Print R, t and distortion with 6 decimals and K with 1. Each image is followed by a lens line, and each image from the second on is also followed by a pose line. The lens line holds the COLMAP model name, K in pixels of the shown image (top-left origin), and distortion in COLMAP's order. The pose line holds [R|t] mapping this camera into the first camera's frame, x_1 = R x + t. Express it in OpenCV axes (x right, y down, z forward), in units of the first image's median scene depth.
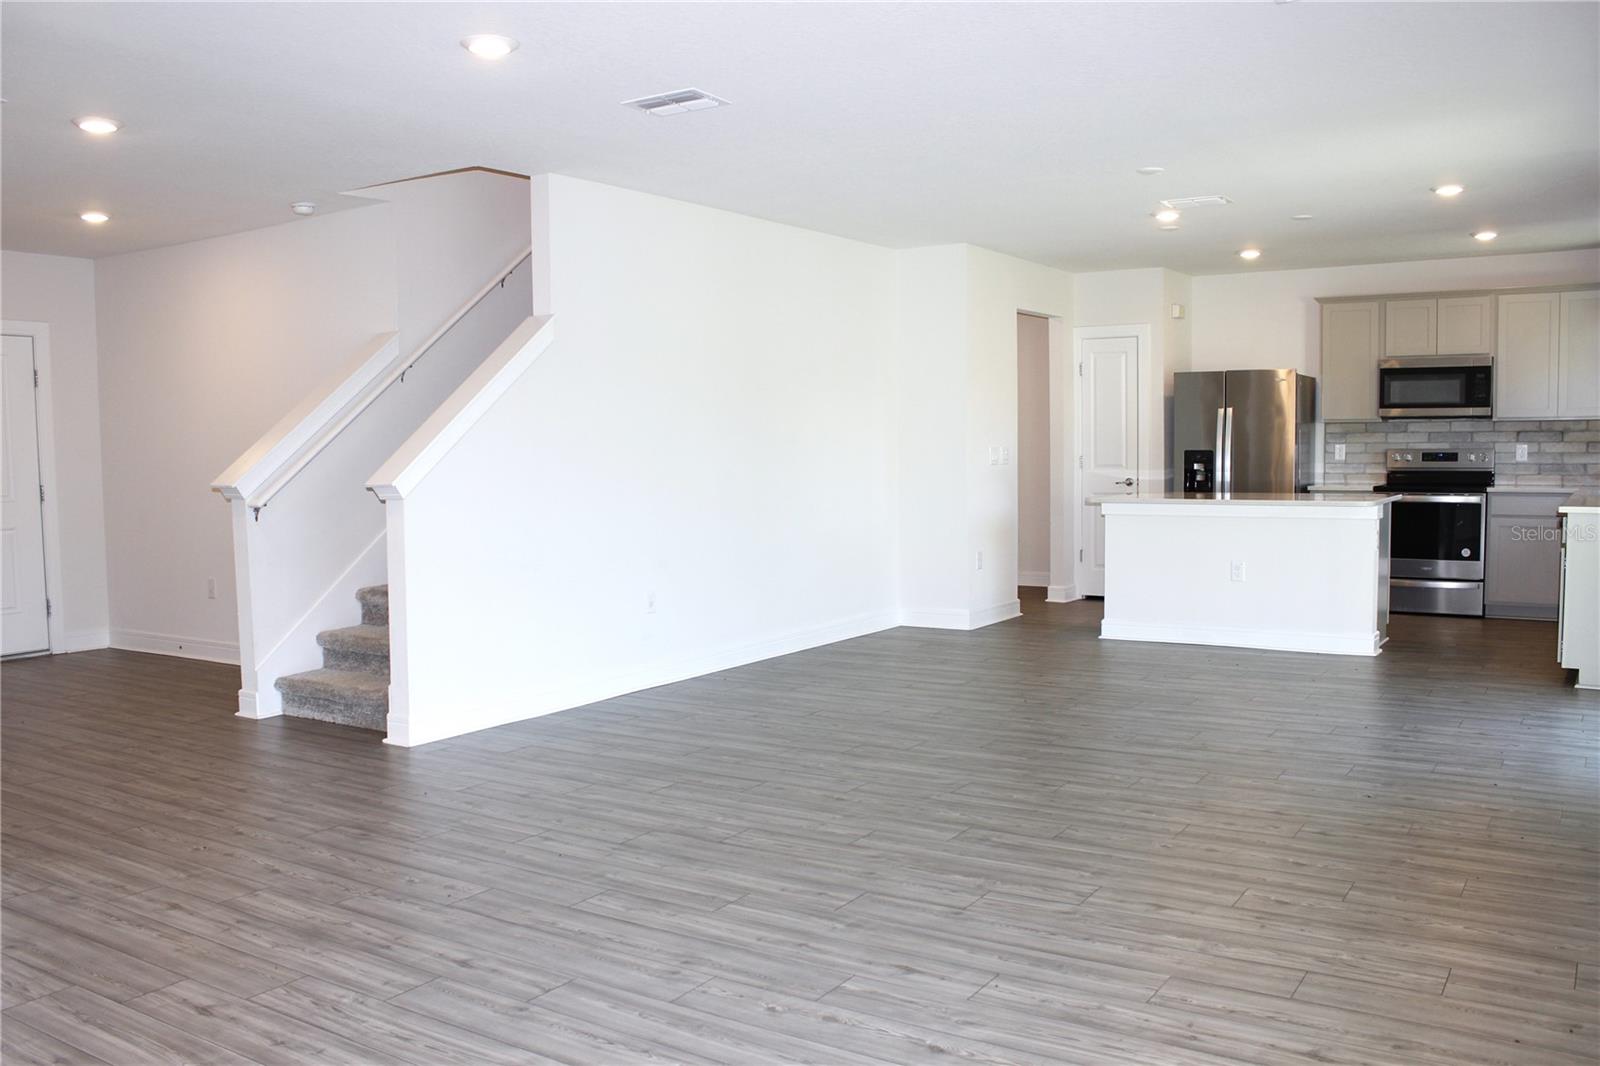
lens RADIAL K [[1347.3, 0, 799.4], [0, 1347.3, 553.8], [0, 0, 1]] dist [-0.168317, 0.150049]
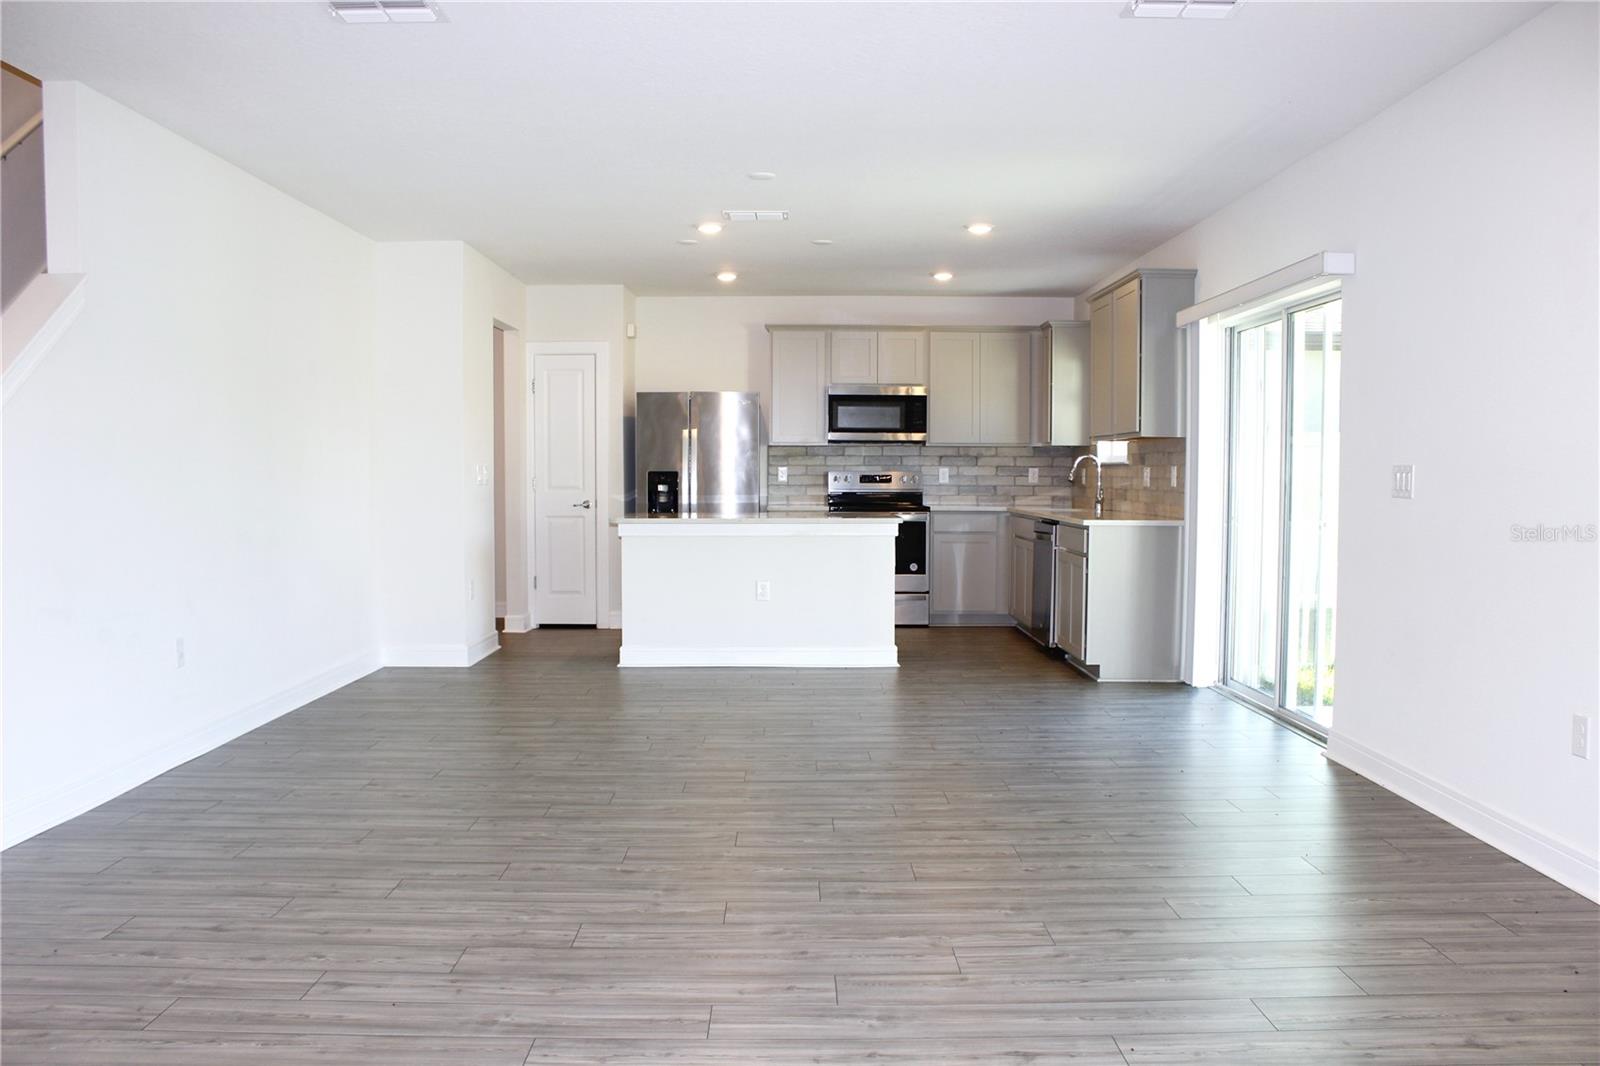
lens RADIAL K [[1328.5, 0, 798.2], [0, 1328.5, 549.1], [0, 0, 1]] dist [-0.161230, 0.142384]
pose [[0.835569, -0.017729, 0.549100, -0.181557], [0.032613, 0.999317, -0.017362, 0.000132], [-0.548417, 0.032415, 0.835576, 0.140315]]
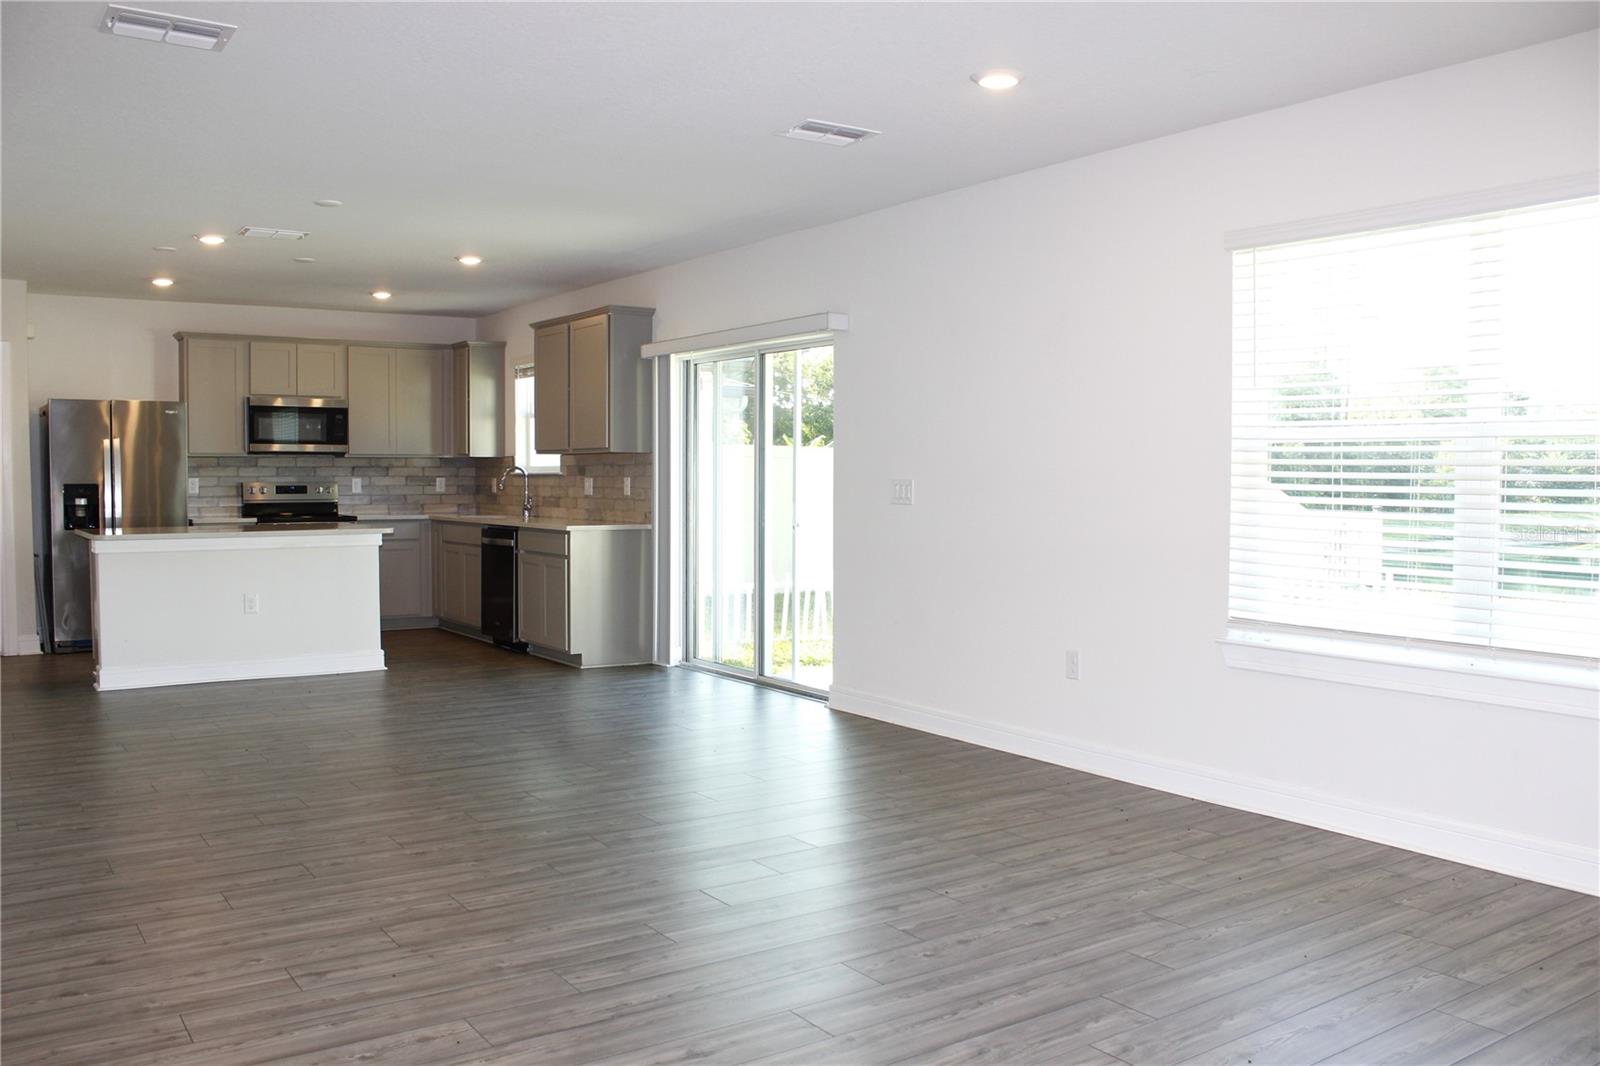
lens RADIAL K [[1328.5, 0, 798.2], [0, 1328.5, 549.1], [0, 0, 1]] dist [-0.161230, 0.142384]
pose [[0.386038, -0.036402, 0.921765, -0.382408], [0.067431, 0.997662, 0.011159, -0.009992], [-0.920015, 0.057848, 0.387589, 0.223351]]
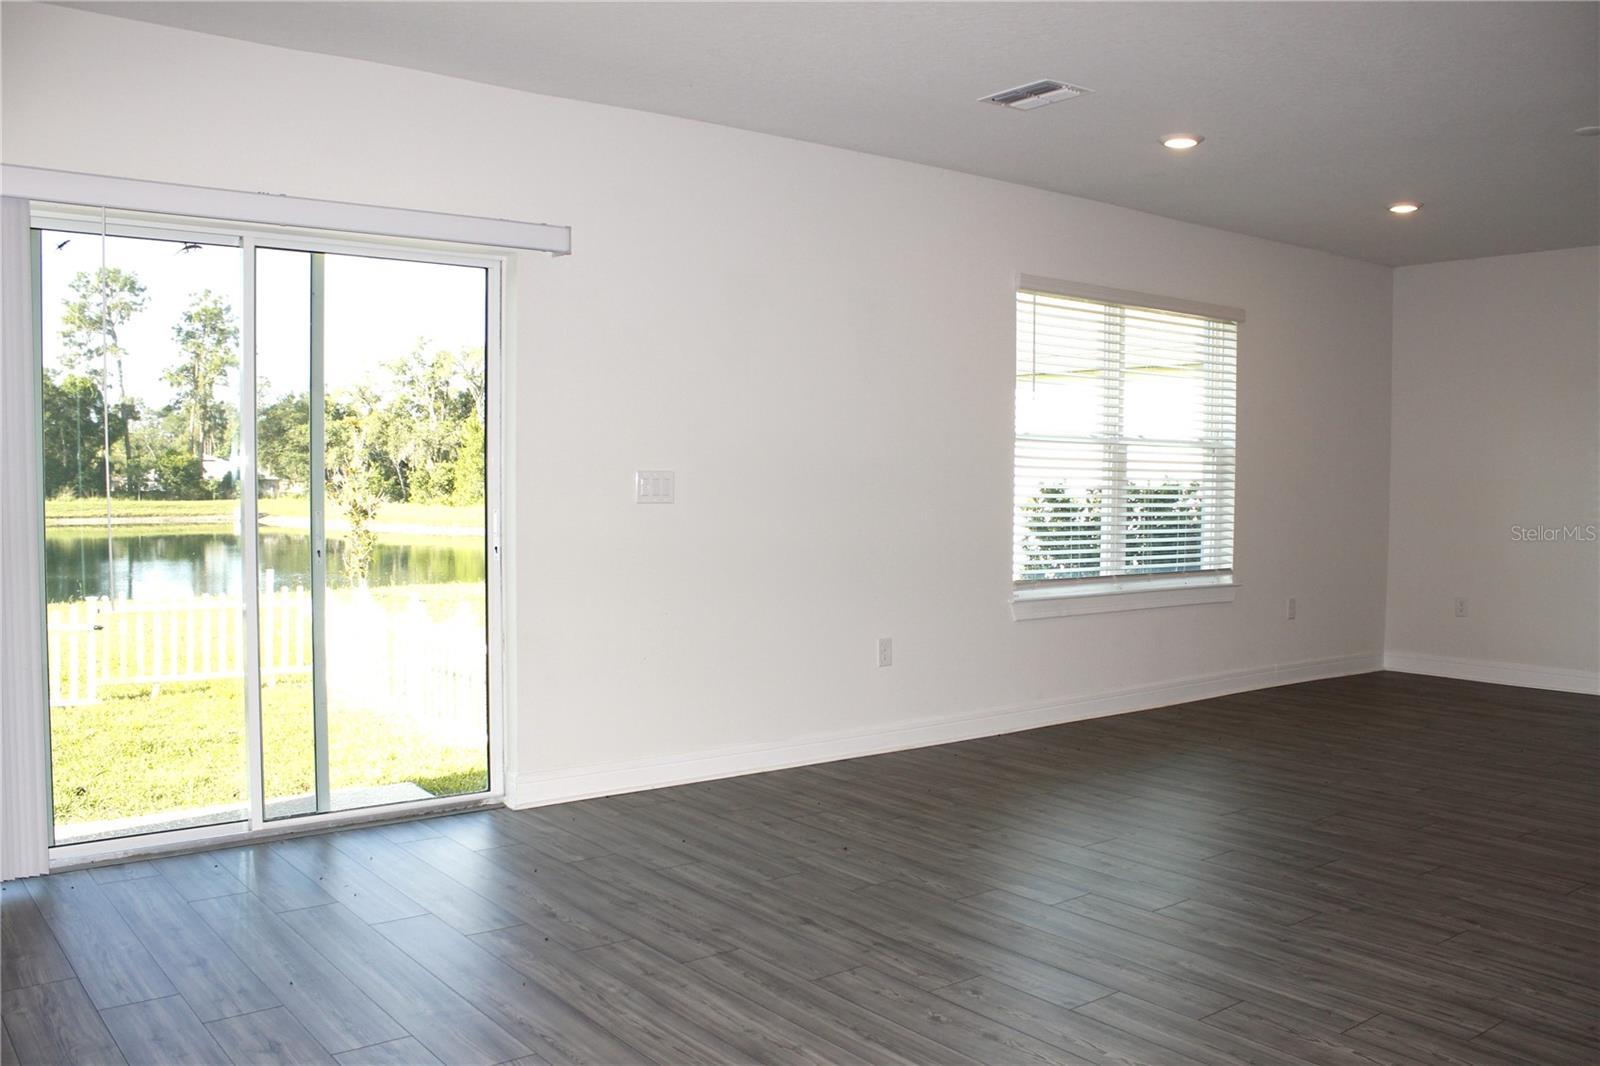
lens RADIAL K [[1347.3, 0, 799.4], [0, 1347.3, 553.8], [0, 0, 1]] dist [-0.168317, 0.150049]
pose [[-0.943914, -0.011933, 0.329975, 0.085162], [0.033750, 0.990626, 0.132367, -0.077930], [-0.328461, 0.136079, -0.934663, 1.000244]]
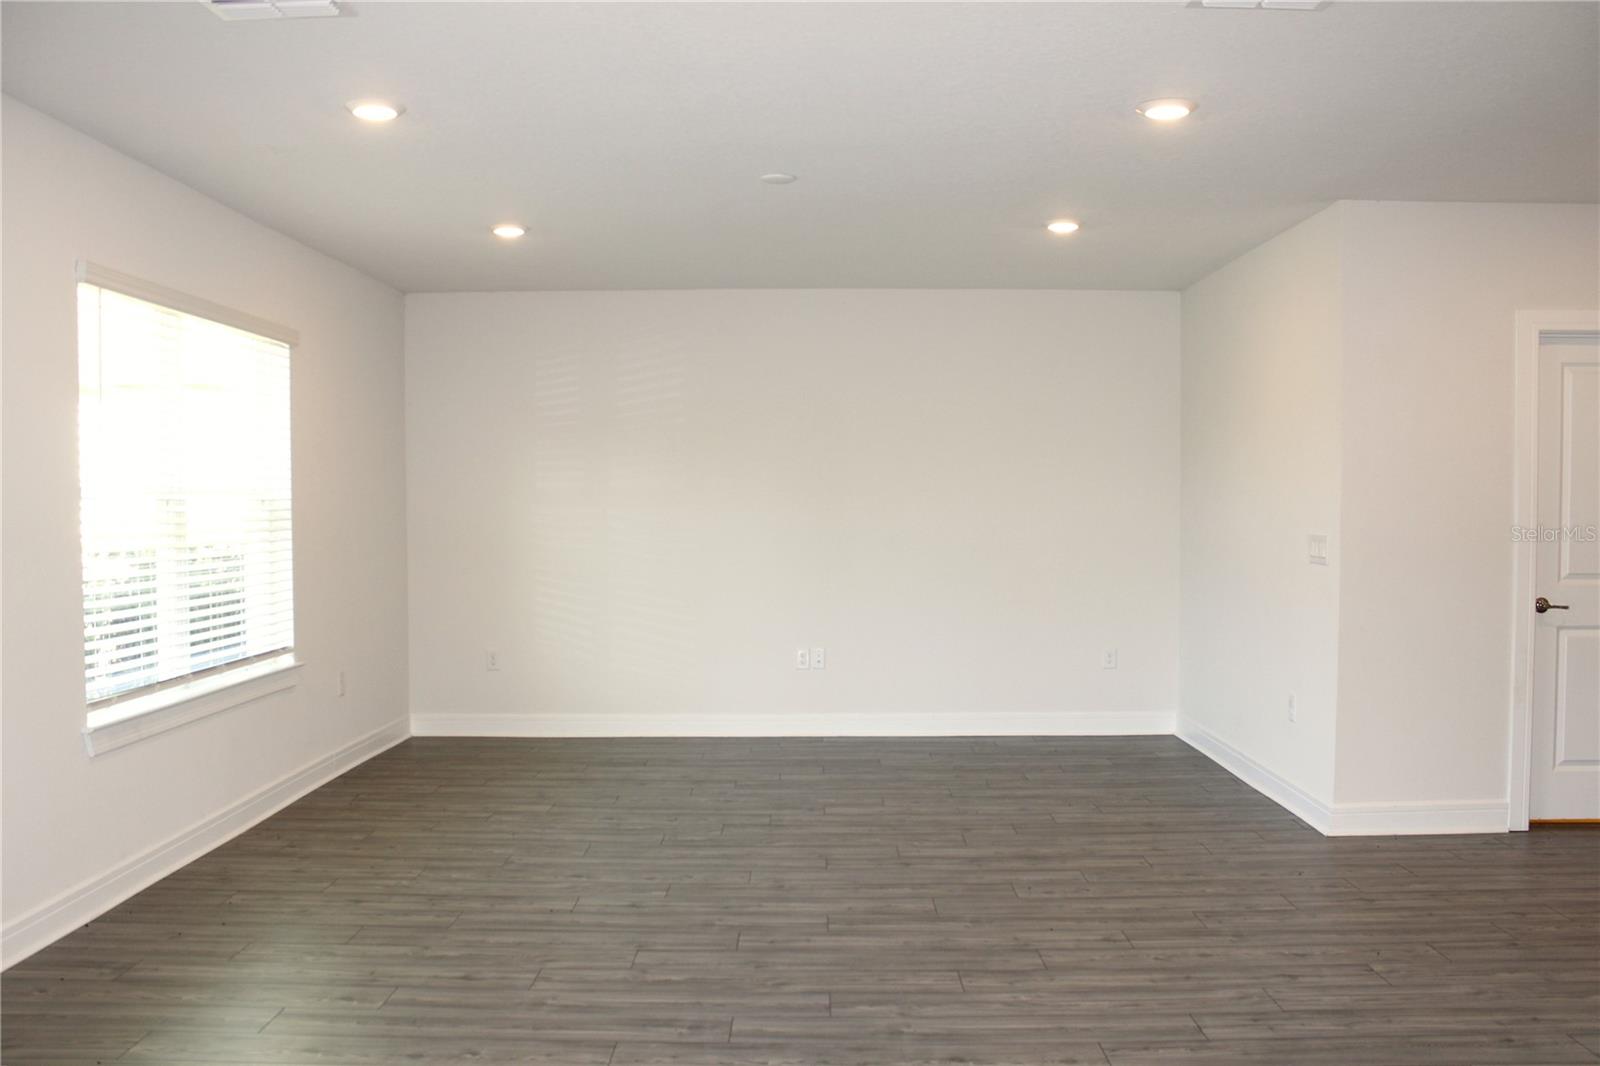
lens RADIAL K [[1347.3, 0, 799.4], [0, 1347.3, 553.8], [0, 0, 1]] dist [-0.168317, 0.150049]
pose [[-0.845611, 0.037428, -0.532486, 0.249109], [-0.029488, 0.992740, 0.116607, -0.083526], [0.532984, 0.114306, -0.838369, 0.829967]]
